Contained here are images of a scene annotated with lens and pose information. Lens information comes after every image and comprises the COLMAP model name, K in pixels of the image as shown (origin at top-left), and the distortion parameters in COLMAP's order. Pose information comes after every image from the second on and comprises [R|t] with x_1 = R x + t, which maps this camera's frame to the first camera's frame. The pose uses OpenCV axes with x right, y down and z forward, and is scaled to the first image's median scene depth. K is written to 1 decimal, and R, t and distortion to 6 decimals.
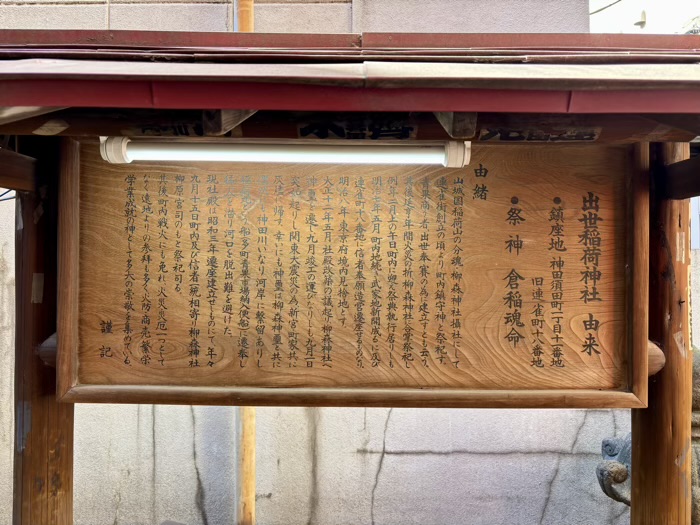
lens RADIAL K [[533.6, 0, 351.1], [0, 533.6, 260.9], [0, 0, 1]] dist [0.041261, -0.023553]
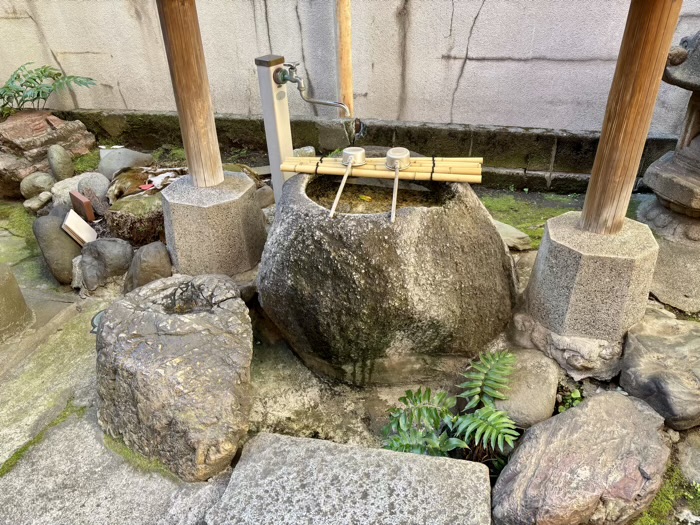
lens RADIAL K [[533.6, 0, 351.6], [0, 533.6, 263.7], [0, 0, 1]] dist [0.041261, -0.023553]
pose [[0.971368, 0.100657, -0.215205, 0.112027], [0.030032, 0.846528, 0.531497, 0.120247], [0.235676, -0.522742, 0.819267, -0.180186]]
